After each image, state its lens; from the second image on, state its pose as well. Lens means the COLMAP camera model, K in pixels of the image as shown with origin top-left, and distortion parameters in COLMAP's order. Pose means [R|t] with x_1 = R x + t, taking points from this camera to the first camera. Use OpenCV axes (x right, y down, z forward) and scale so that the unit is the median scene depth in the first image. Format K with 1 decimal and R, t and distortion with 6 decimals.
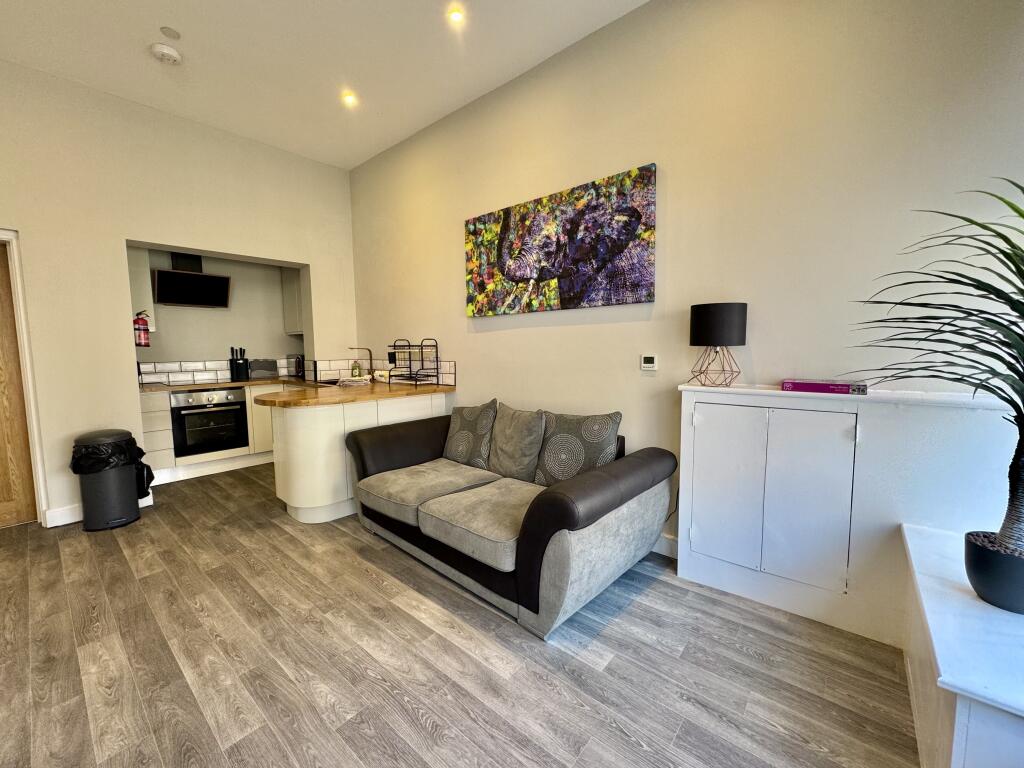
lens RADIAL K [[412.1, 0, 512.7], [0, 412.1, 384.7], [0, 0, 1]] dist [0.000343, -0.000353]
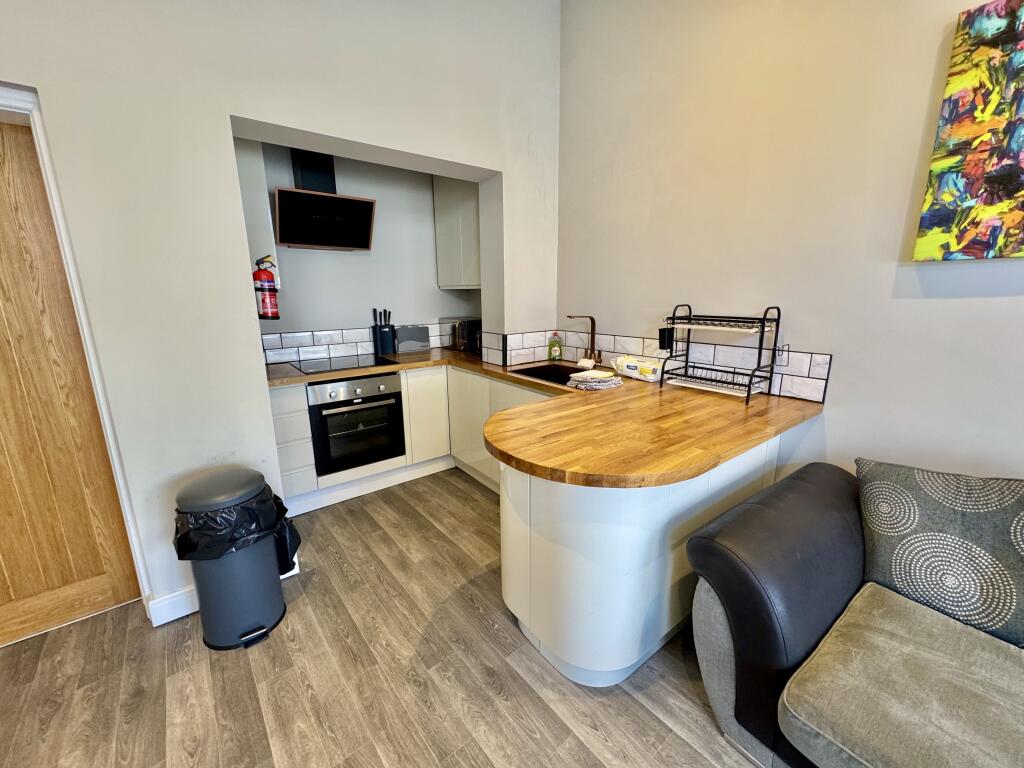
lens RADIAL K [[412.1, 0, 512.2], [0, 412.1, 385.5], [0, 0, 1]] dist [0.000343, -0.000353]
pose [[0.984228, 0.041227, -0.172032, -0.459797], [-0.017963, 0.990730, 0.134656, -0.085379], [0.175989, -0.129442, 0.975845, 0.483770]]
